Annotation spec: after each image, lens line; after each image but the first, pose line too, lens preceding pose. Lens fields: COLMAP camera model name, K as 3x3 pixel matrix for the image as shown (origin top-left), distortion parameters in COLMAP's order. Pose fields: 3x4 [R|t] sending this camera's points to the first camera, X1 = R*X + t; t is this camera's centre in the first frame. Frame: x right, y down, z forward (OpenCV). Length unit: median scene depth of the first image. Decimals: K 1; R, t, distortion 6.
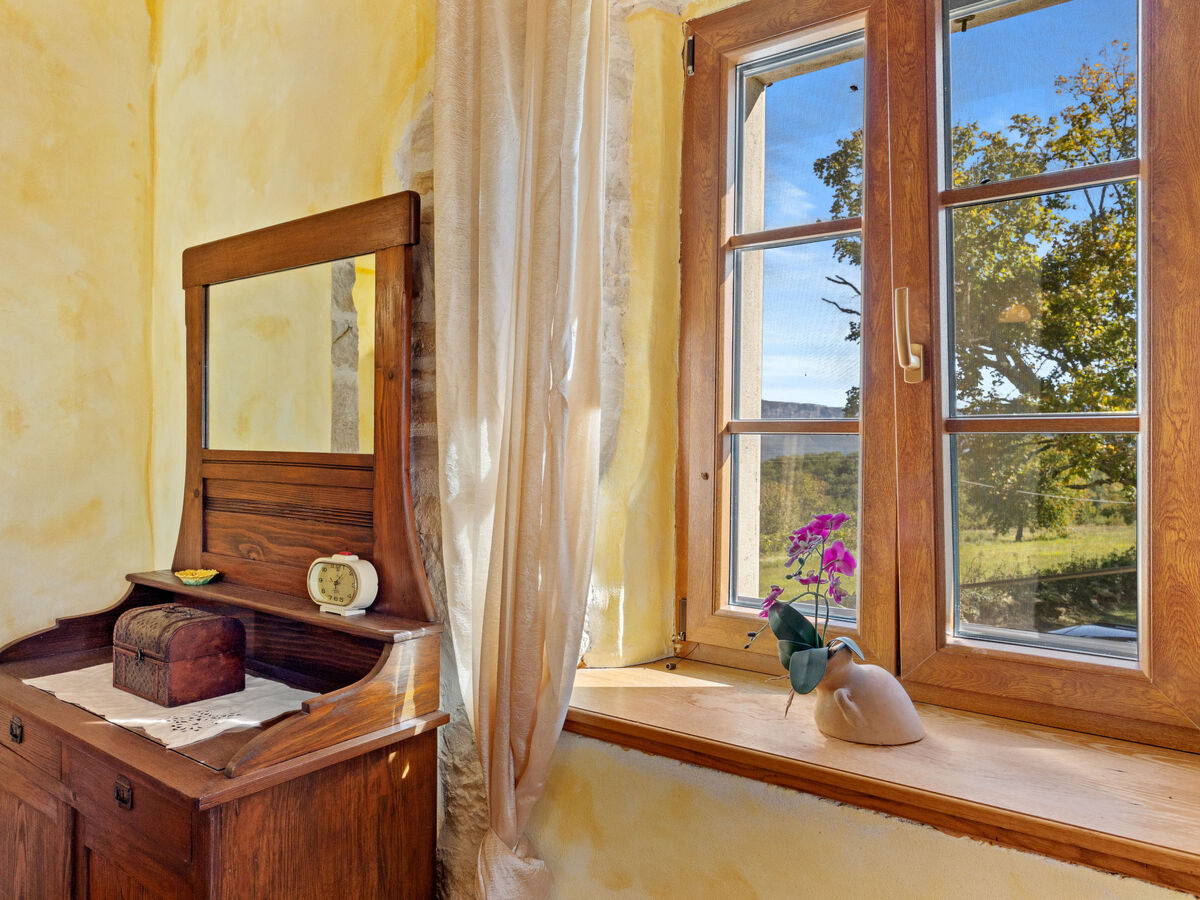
lens RADIAL K [[789.0, 0, 601.8], [0, 789.0, 443.6], [0, 0, 1]] dist [0.007314, 0.000624]
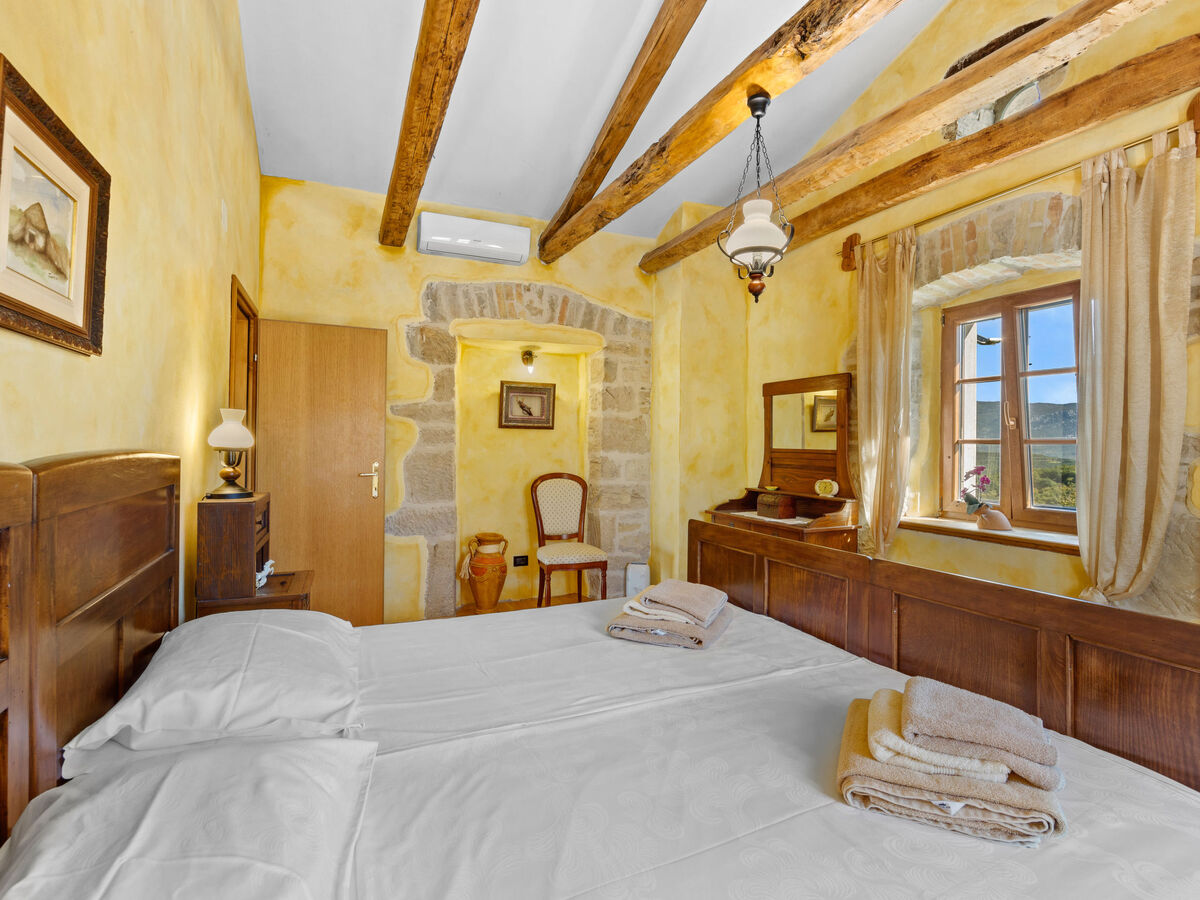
lens RADIAL K [[615.9, 0, 595.5], [0, 615.9, 436.8], [0, 0, 1]] dist [-0.022363, 0.003341]
pose [[0.871441, -0.004211, -0.490482, 0.100083], [-0.004550, 0.999851, -0.016667, 0.006814], [0.490479, 0.016756, 0.871292, -1.785483]]
